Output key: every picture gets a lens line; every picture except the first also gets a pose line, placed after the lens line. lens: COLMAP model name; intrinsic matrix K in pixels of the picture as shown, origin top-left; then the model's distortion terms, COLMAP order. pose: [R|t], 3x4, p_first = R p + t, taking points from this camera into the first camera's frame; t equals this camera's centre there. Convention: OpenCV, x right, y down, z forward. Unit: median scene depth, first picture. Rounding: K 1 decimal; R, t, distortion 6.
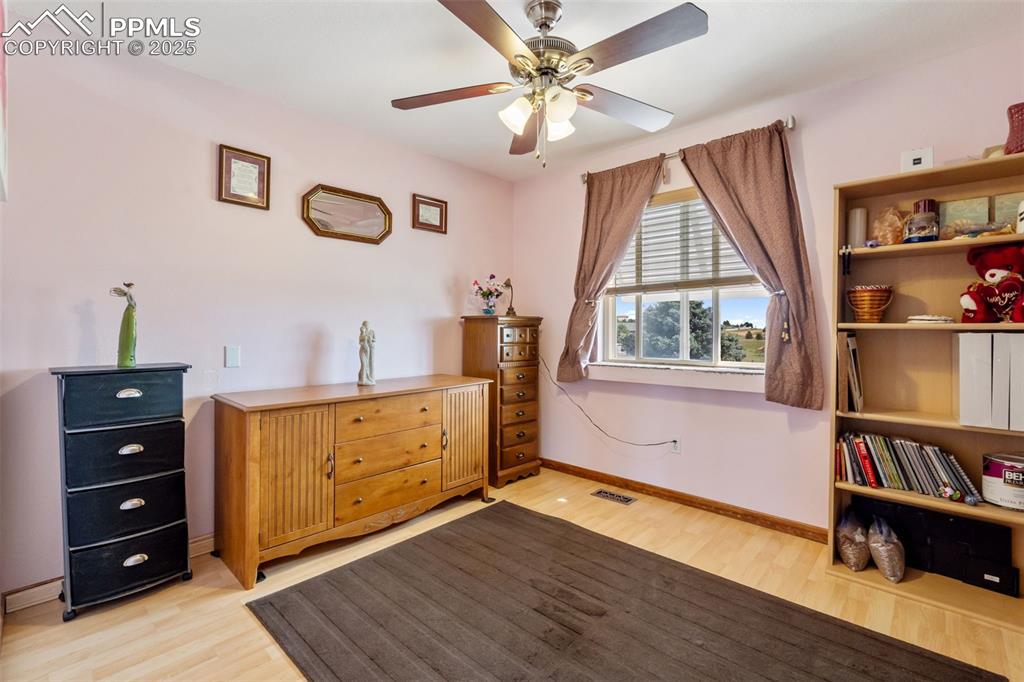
lens RADIAL K [[455.0, 0, 508.7], [0, 455.0, 336.4], [0, 0, 1]] dist [-0.000999, -0.000133]
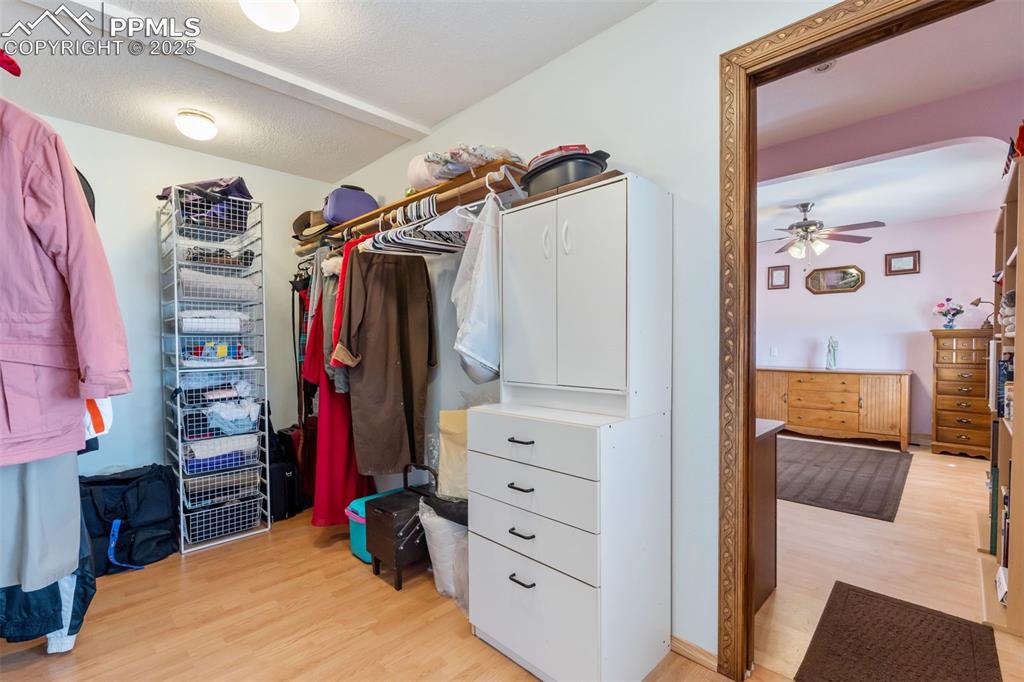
lens RADIAL K [[455.0, 0, 508.7], [0, 455.0, 336.4], [0, 0, 1]] dist [-0.000999, -0.000133]
pose [[-0.039163, -0.010765, -0.999175, 1.524657], [-0.009782, 0.999898, -0.010390, 0.002235], [0.999185, 0.009367, -0.039265, -0.265993]]
